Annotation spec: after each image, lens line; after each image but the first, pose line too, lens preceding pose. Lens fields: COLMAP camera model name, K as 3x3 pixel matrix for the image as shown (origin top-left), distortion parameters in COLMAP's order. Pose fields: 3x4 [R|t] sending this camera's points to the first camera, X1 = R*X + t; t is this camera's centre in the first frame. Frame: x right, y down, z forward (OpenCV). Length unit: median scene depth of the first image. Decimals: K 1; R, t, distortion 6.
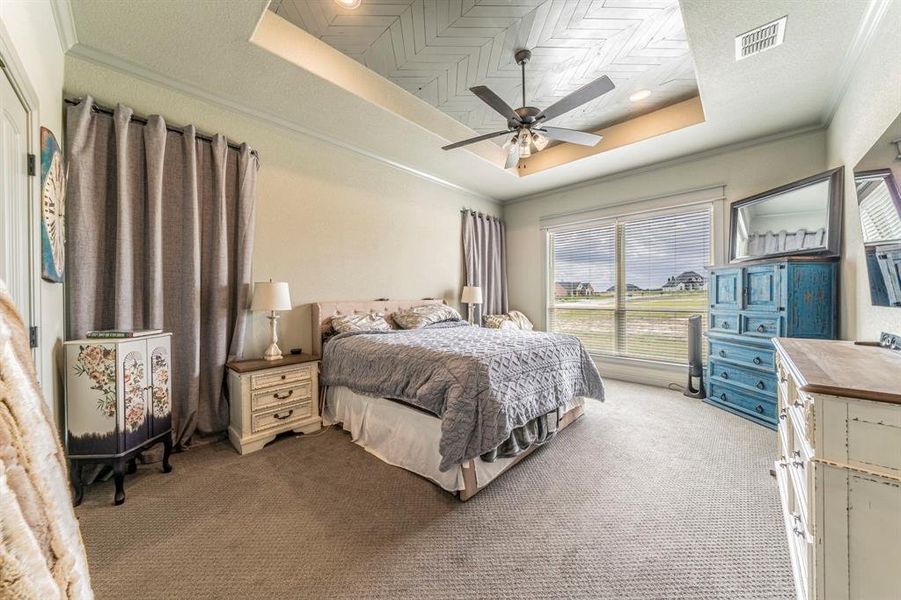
lens RADIAL K [[313.2, 0, 450.0], [0, 313.2, 298.5], [0, 0, 1]] dist [-0.002743, 0.000378]
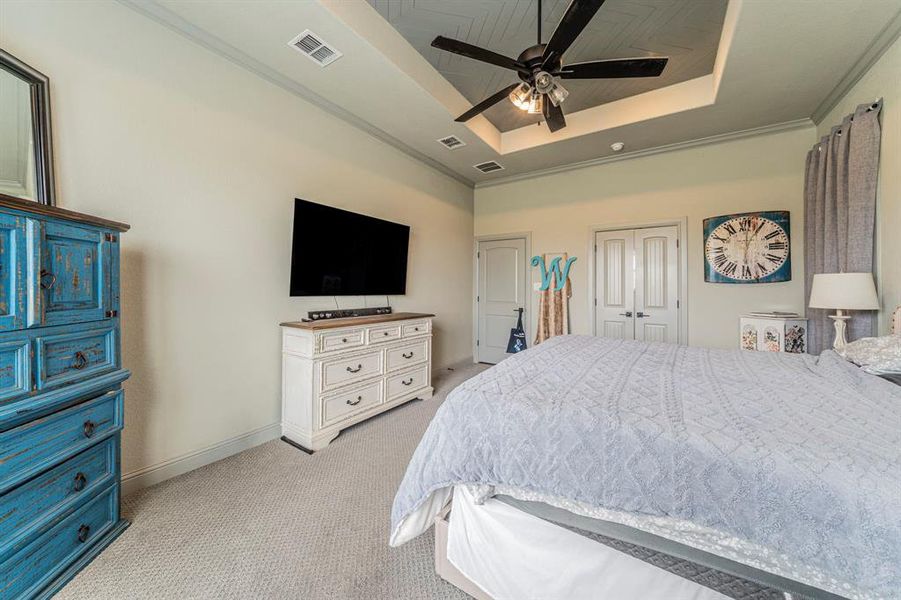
lens RADIAL K [[313.2, 0, 451.3], [0, 313.2, 295.3], [0, 0, 1]] dist [-0.002743, 0.000378]
pose [[-0.985302, 0.007192, -0.170669, 0.526588], [0.005540, 0.999933, 0.010152, -0.003712], [0.170731, 0.009058, -0.985276, 1.556486]]
